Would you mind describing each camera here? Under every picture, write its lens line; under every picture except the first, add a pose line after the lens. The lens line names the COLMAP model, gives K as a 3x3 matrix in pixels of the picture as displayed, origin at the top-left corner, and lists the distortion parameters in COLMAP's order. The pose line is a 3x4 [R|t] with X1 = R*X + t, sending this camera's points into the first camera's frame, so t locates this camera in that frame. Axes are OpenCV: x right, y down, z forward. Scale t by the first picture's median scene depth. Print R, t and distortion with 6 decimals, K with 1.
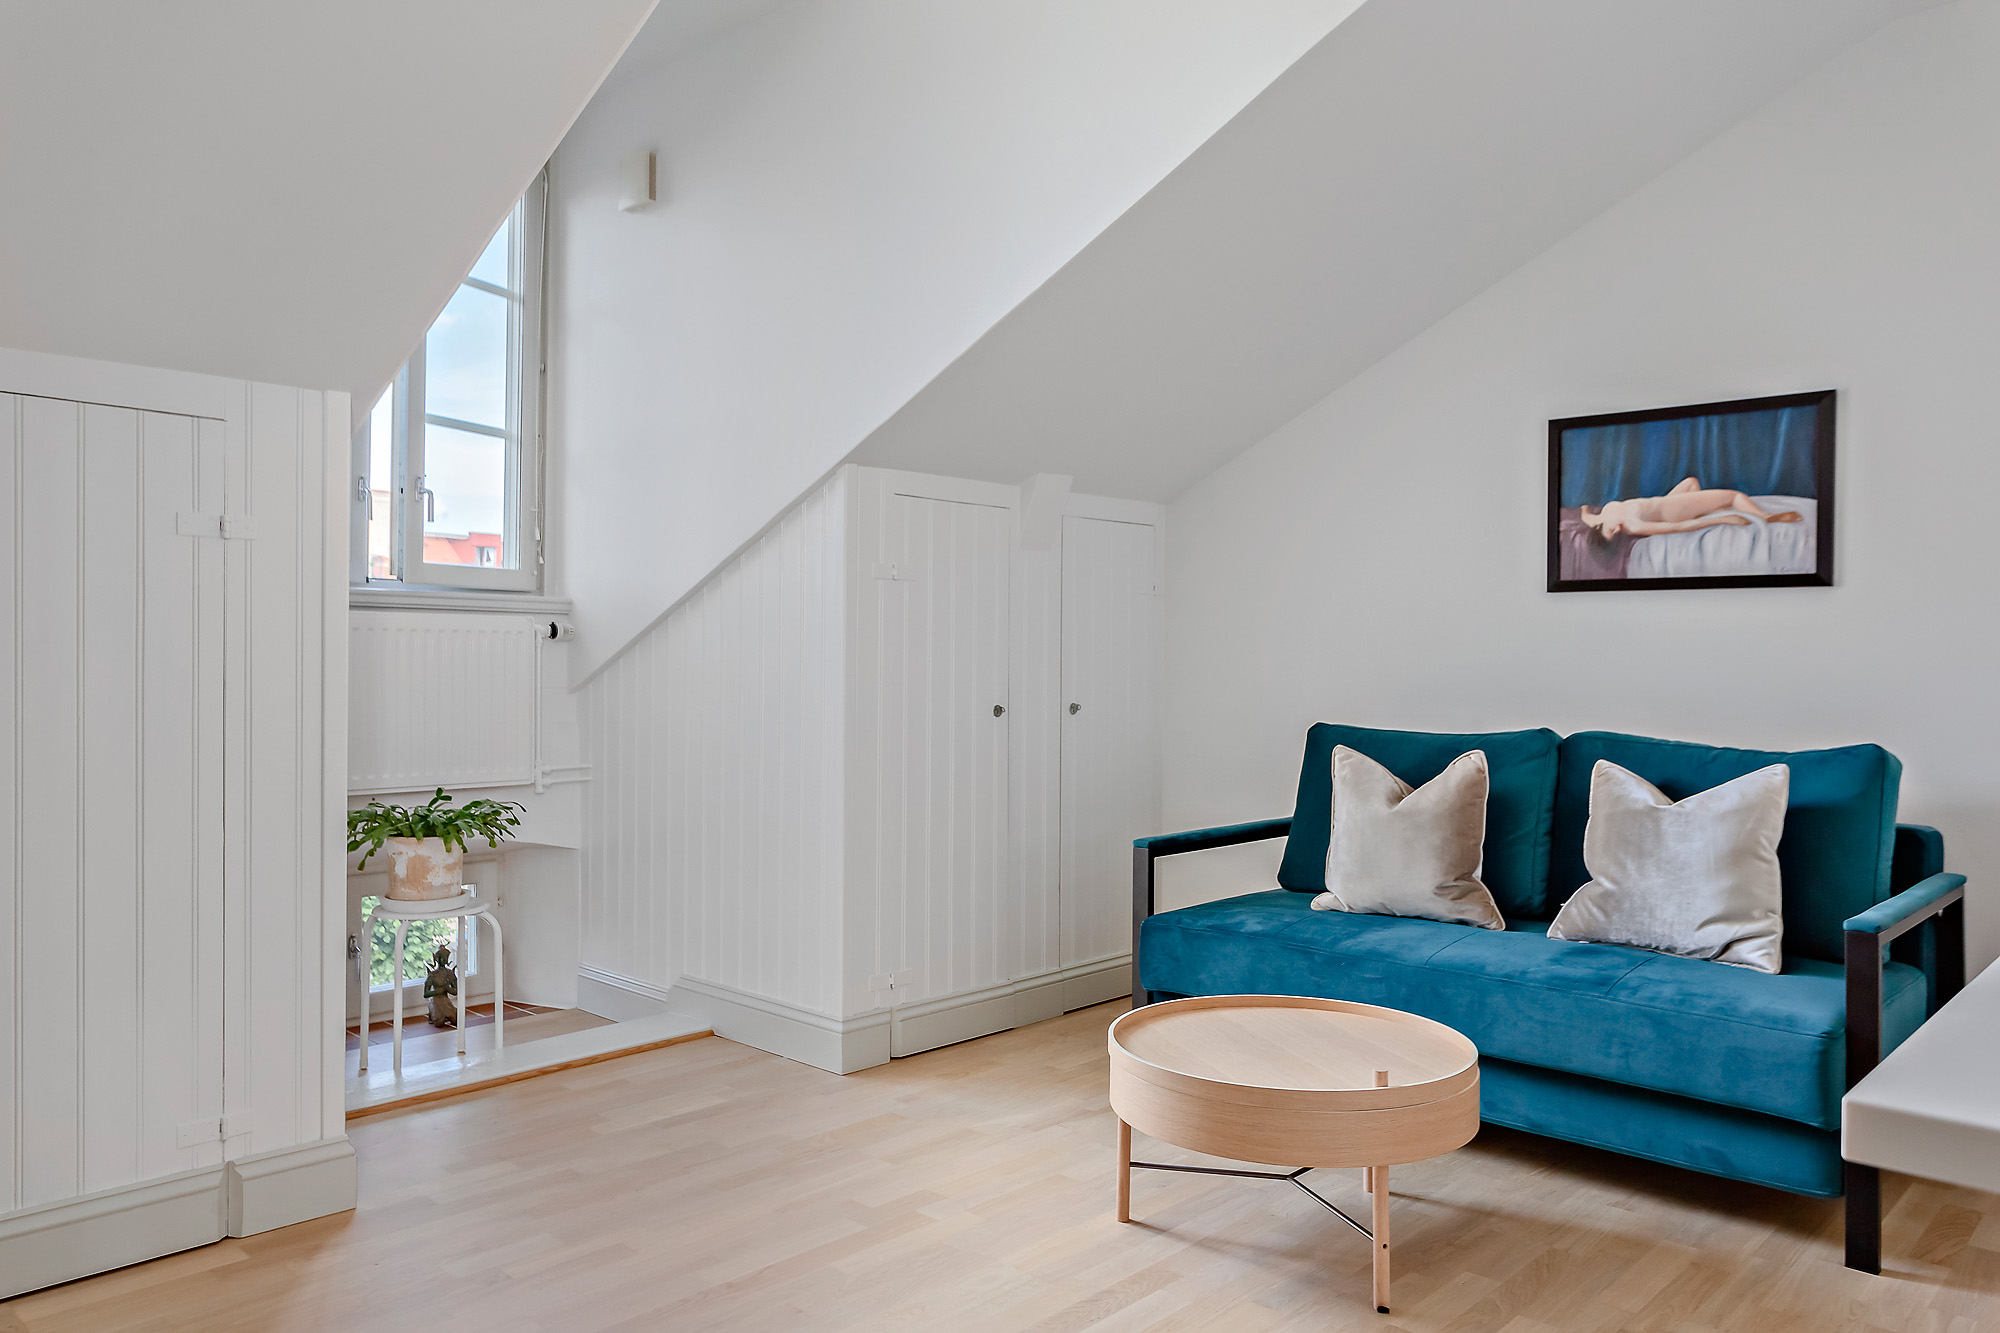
lens RADIAL K [[1356.9, 0, 995.7], [0, 1356.9, 663.0], [0, 0, 1]] dist [-0.004626, -0.003387]
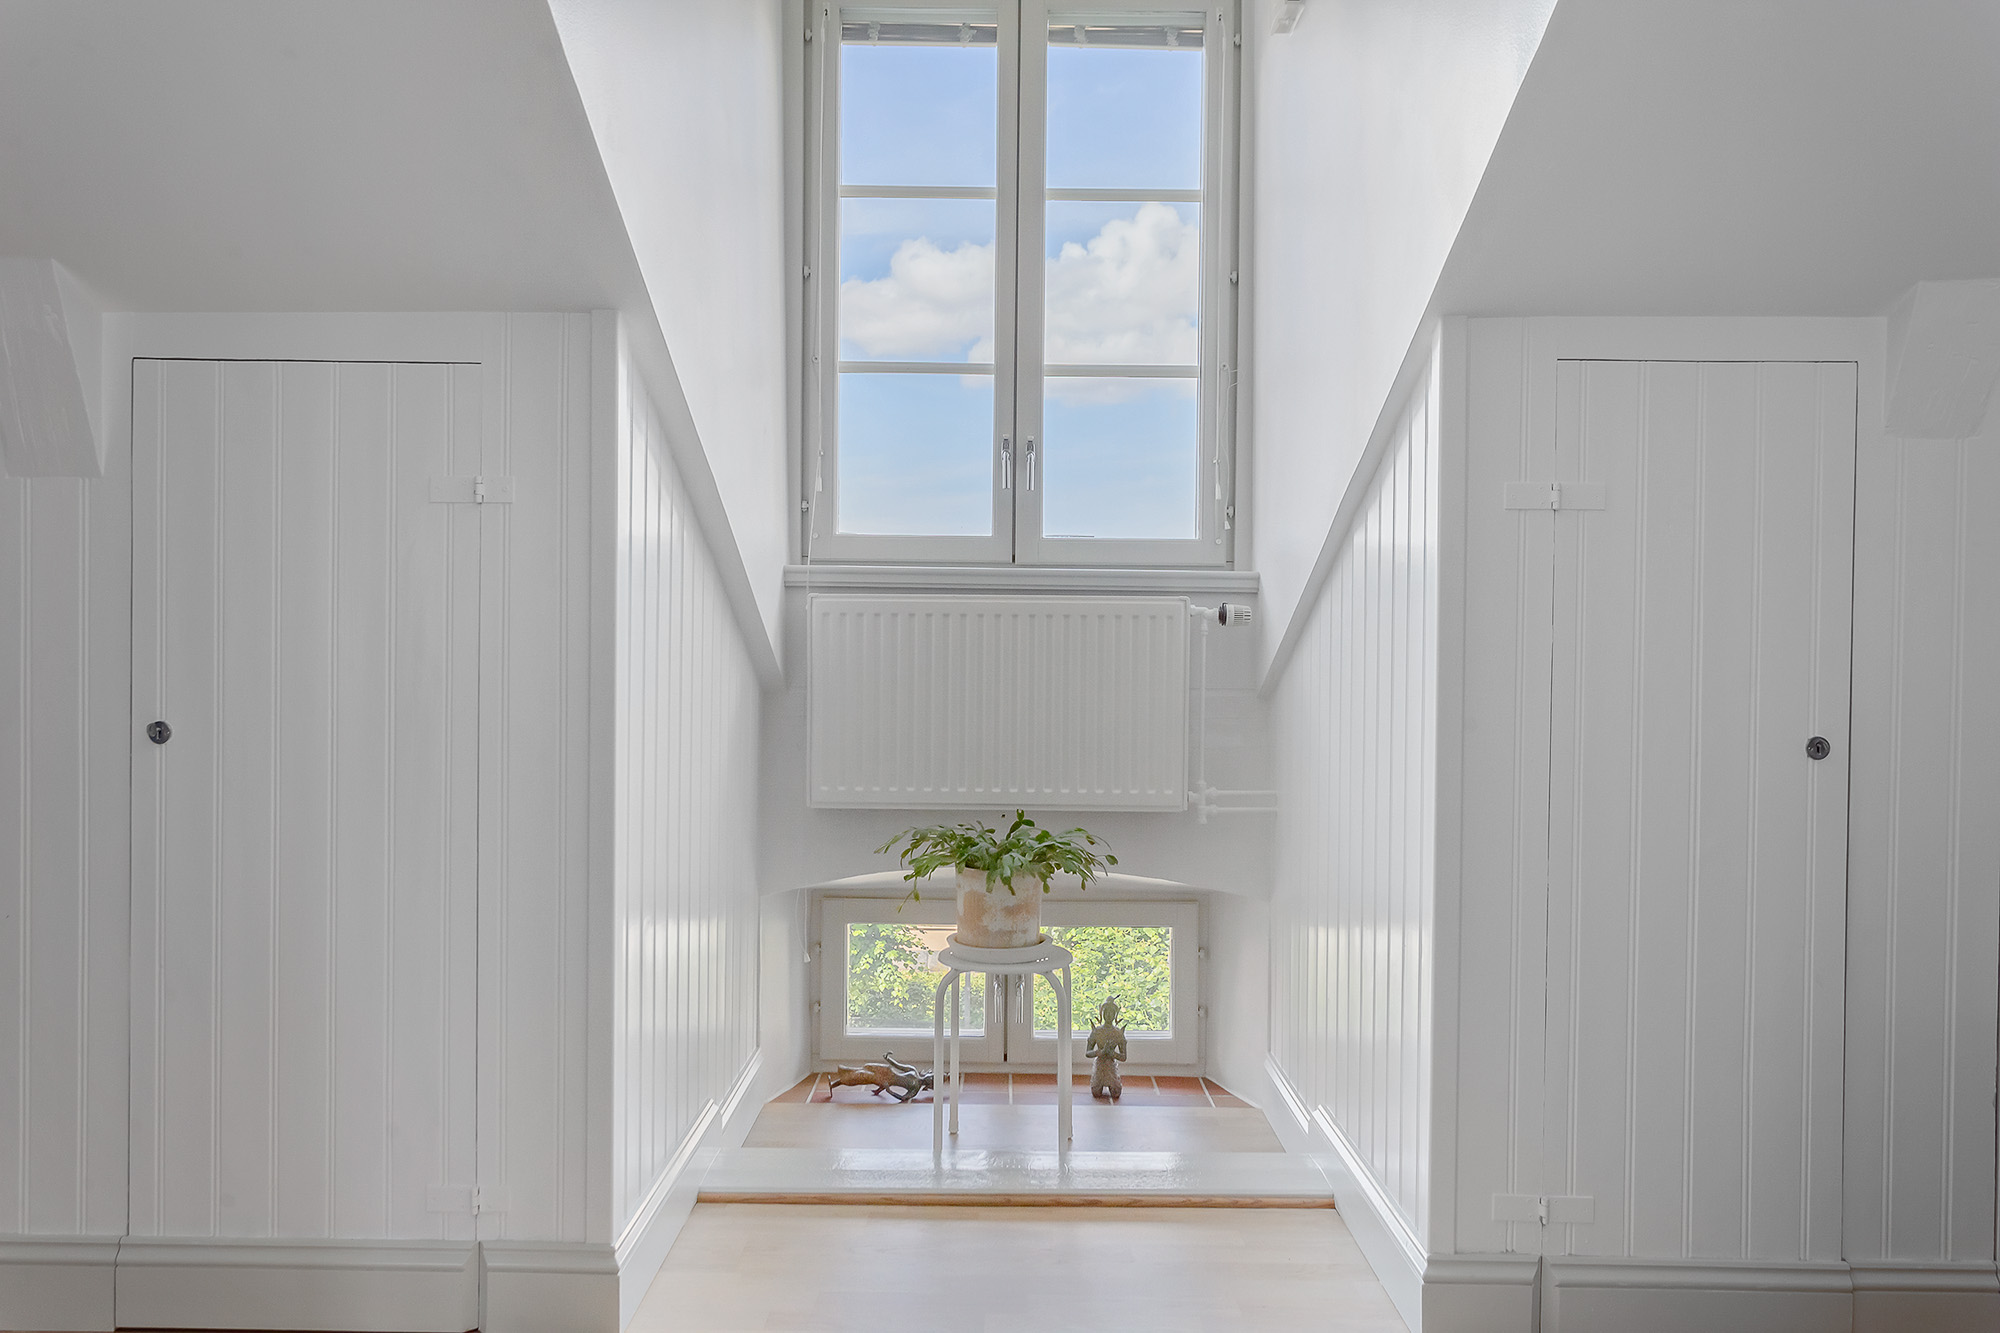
lens RADIAL K [[1398.4, 0, 965.5], [0, 1398.4, 664.5], [0, 0, 1]] dist [-0.009661, 0.003605]
pose [[0.679942, 0.003588, -0.733257, 0.163071], [-0.002058, 0.999993, 0.002984, 0.001965], [0.733263, -0.000520, 0.679945, 0.364282]]
